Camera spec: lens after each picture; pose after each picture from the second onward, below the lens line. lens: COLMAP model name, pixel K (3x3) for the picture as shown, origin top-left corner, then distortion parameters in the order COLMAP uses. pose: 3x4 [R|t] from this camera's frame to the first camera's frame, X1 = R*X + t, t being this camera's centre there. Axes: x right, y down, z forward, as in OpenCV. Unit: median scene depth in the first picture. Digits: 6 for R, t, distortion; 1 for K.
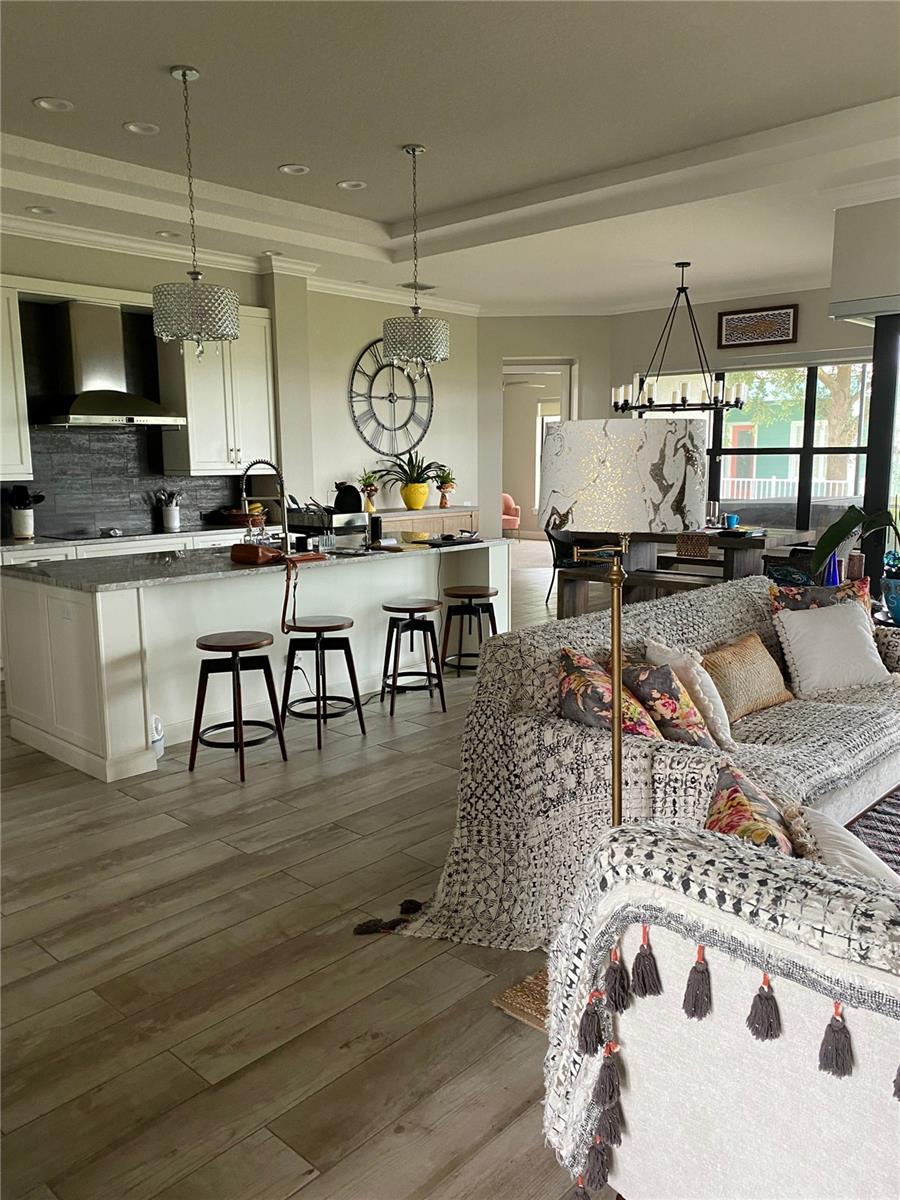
lens RADIAL K [[924.6, 0, 442.6], [0, 924.6, 605.8], [0, 0, 1]] dist [0.102799, -0.235206]
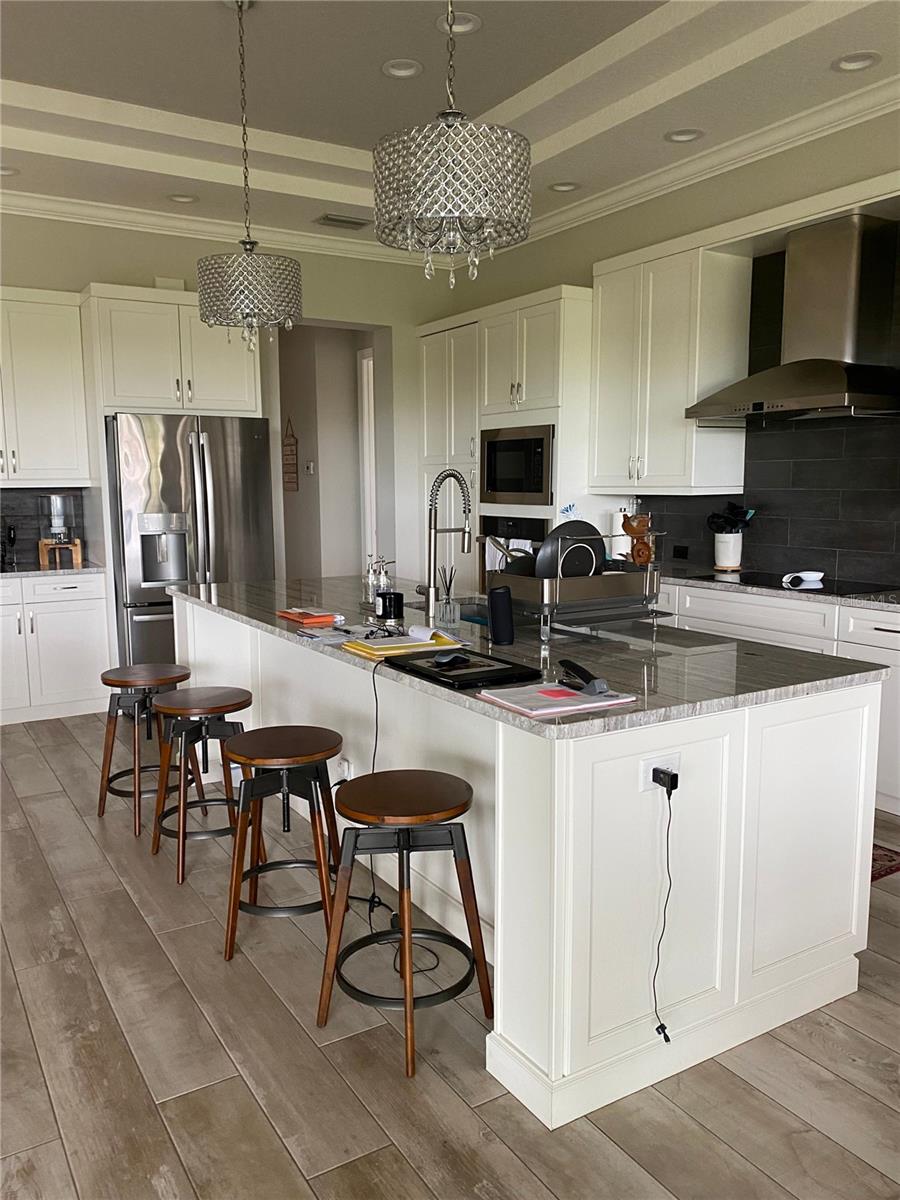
lens RADIAL K [[927.0, 0, 440.6], [0, 927.0, 599.0], [0, 0, 1]] dist [0.056796, -0.038025]
pose [[-0.270365, 0.136069, -0.953094, 0.332569], [-0.143749, 0.973160, 0.179711, -0.145193], [0.951966, 0.185594, -0.243549, 0.916697]]
